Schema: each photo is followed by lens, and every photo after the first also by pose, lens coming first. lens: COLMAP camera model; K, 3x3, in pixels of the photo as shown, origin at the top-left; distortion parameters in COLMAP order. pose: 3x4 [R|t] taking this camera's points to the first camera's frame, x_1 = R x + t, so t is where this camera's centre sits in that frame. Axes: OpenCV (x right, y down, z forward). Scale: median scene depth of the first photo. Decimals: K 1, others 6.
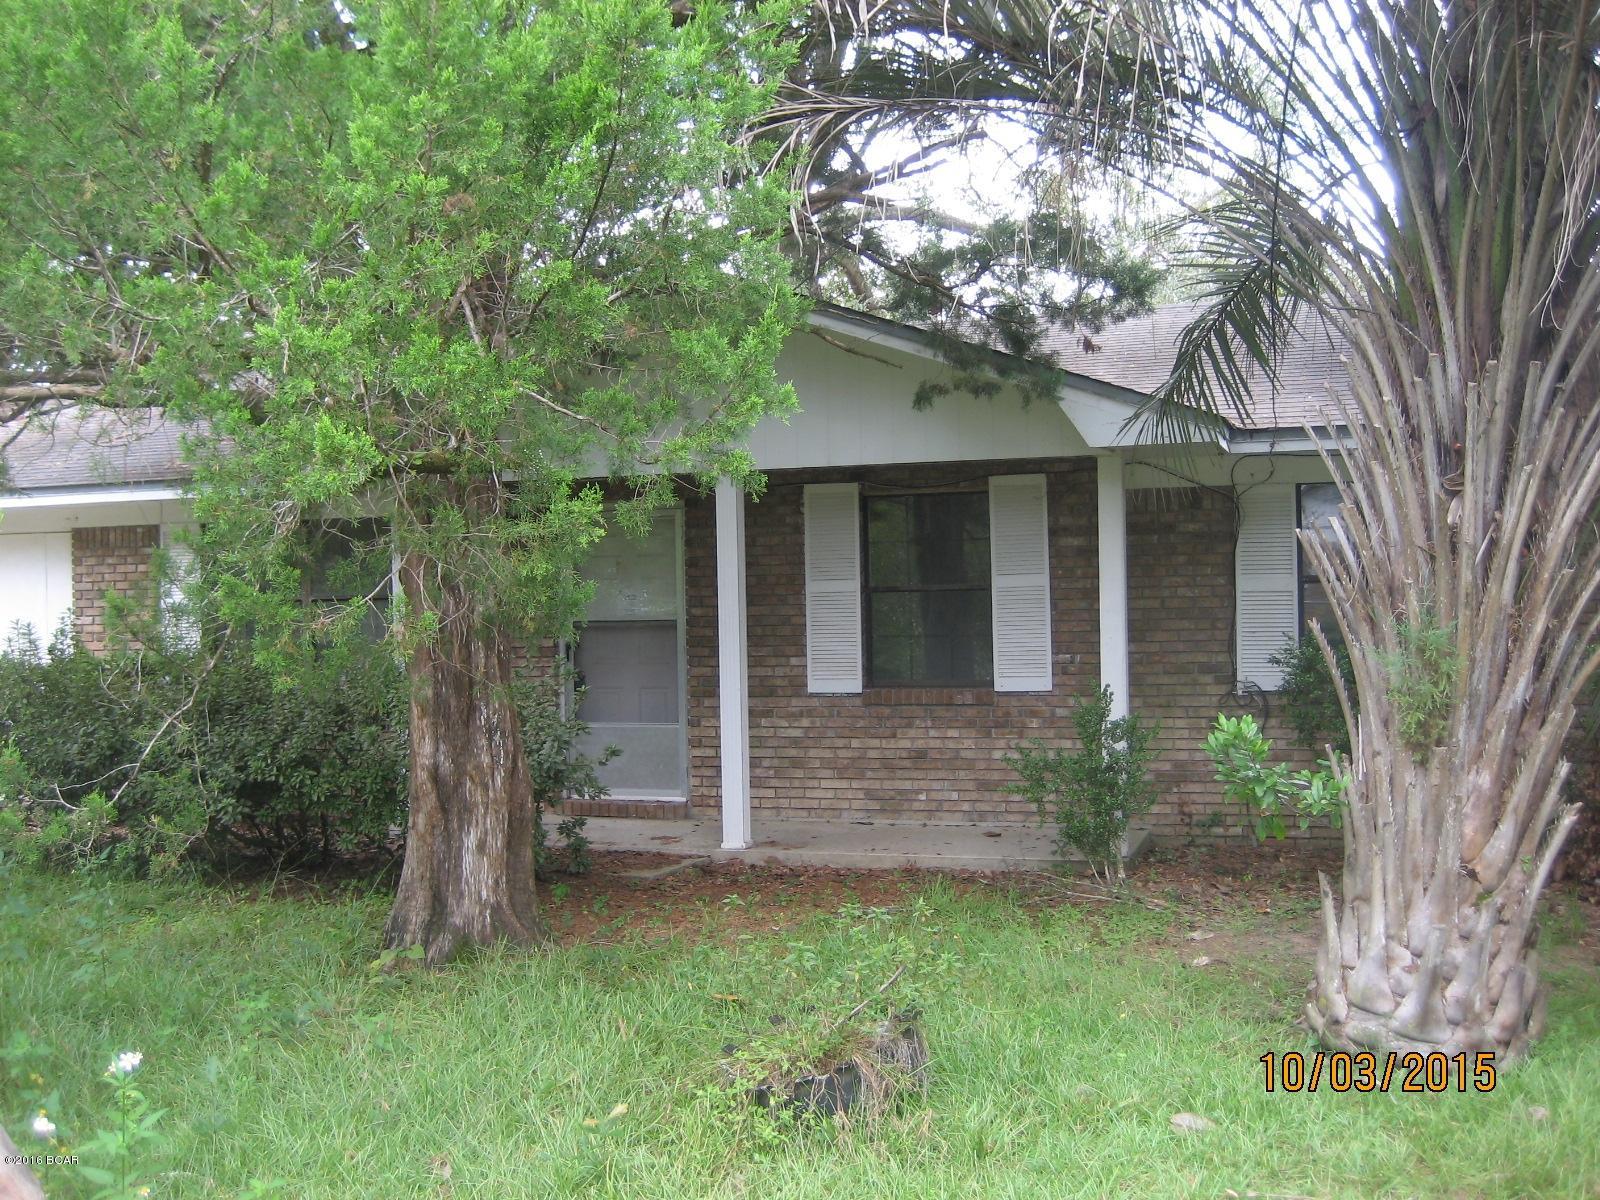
lens RADIAL K [[1658.5, 0, 800.1], [0, 1658.5, 600.2], [0, 0, 1]] dist [-0.066464, 0.000000]
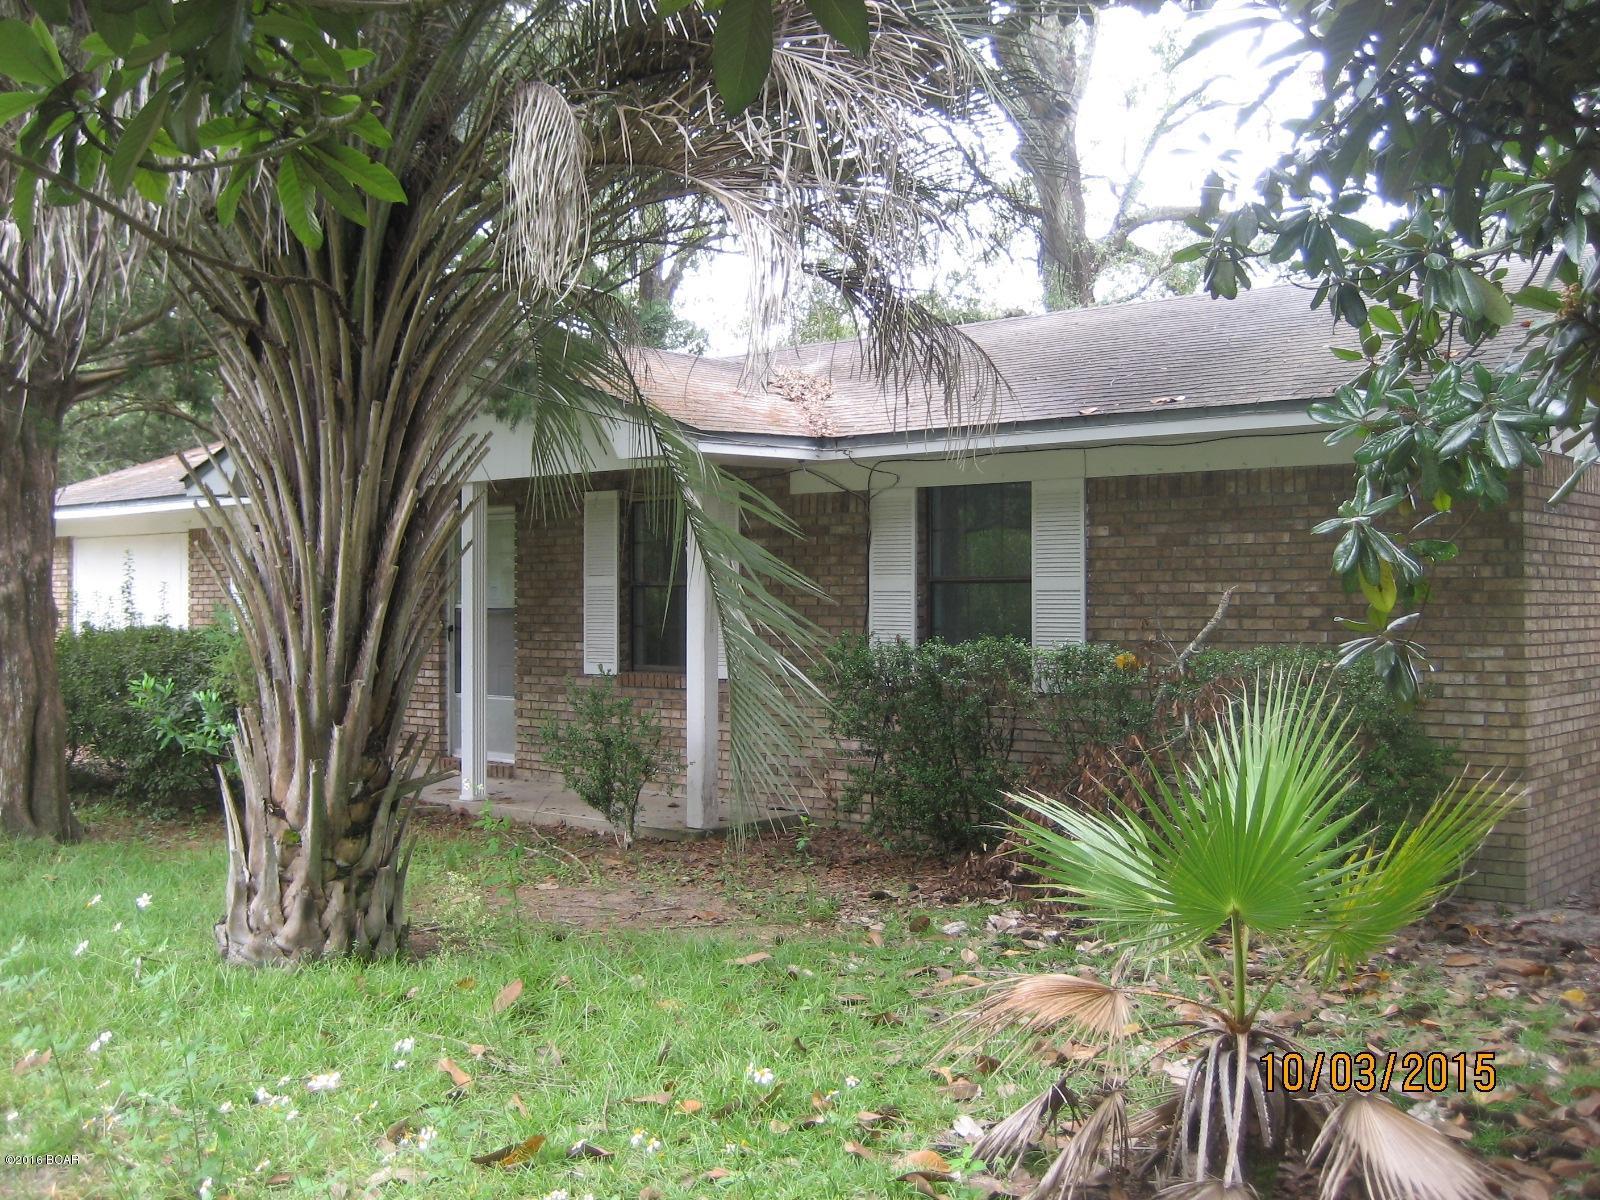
lens RADIAL K [[1658.5, 0, 797.5], [0, 1658.5, 600.4], [0, 0, 1]] dist [-0.066464, 0.000000]
pose [[0.910510, 0.018503, -0.413073, 0.605257], [-0.018542, 0.999820, 0.003916, -0.002158], [0.413072, 0.004094, 0.910689, 0.016306]]
